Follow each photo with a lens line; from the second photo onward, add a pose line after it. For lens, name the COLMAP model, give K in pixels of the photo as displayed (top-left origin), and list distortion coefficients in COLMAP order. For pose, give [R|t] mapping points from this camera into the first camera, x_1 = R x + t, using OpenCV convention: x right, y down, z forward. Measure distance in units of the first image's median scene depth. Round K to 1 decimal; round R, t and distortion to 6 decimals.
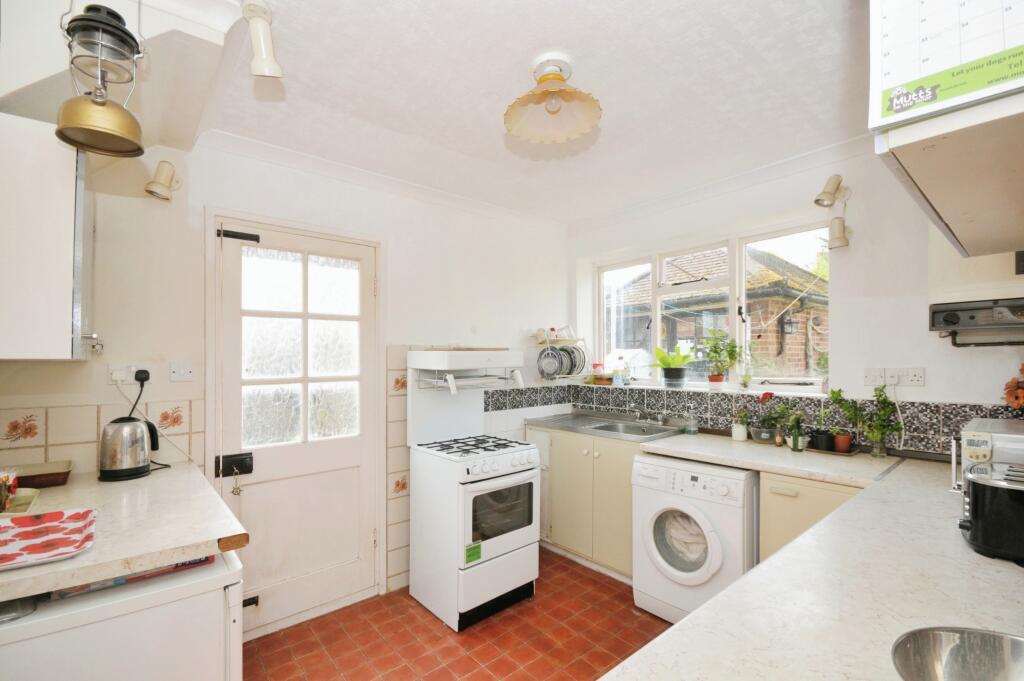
lens RADIAL K [[454.2, 0, 510.0], [0, 454.2, 359.3], [0, 0, 1]] dist [0.001162, -0.000280]
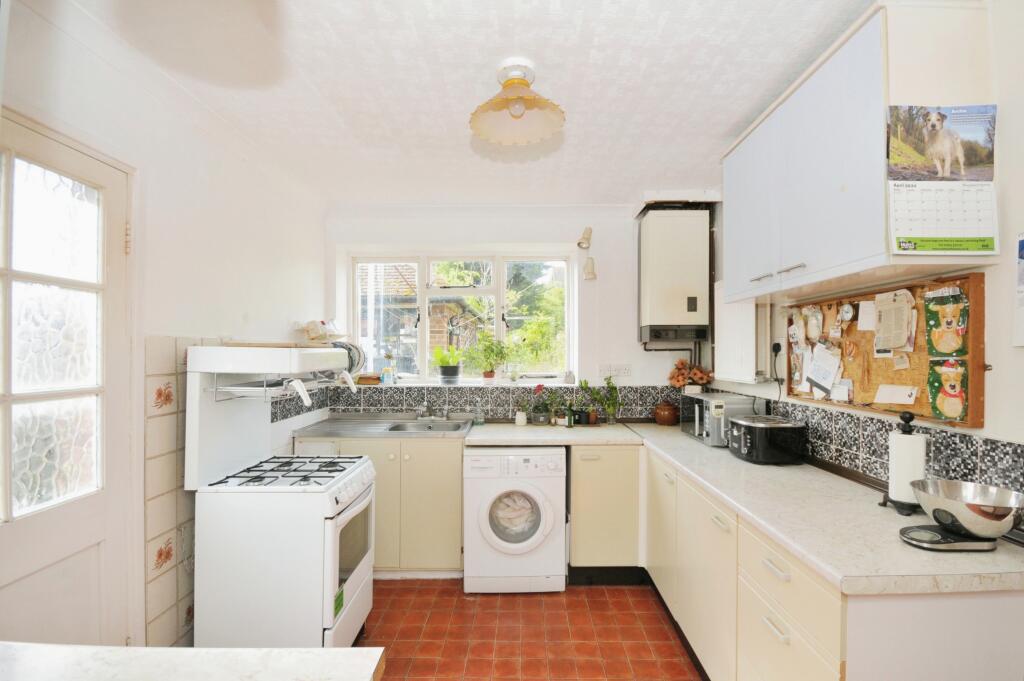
lens RADIAL K [[459.6, 0, 514.4], [0, 459.6, 355.7], [0, 0, 1]] dist [0.000967, 0.000066]
pose [[0.651629, 0.003609, 0.758529, -0.443324], [-0.005290, 0.999986, -0.000213, -0.006868], [-0.758520, -0.003873, 0.651639, 0.216303]]
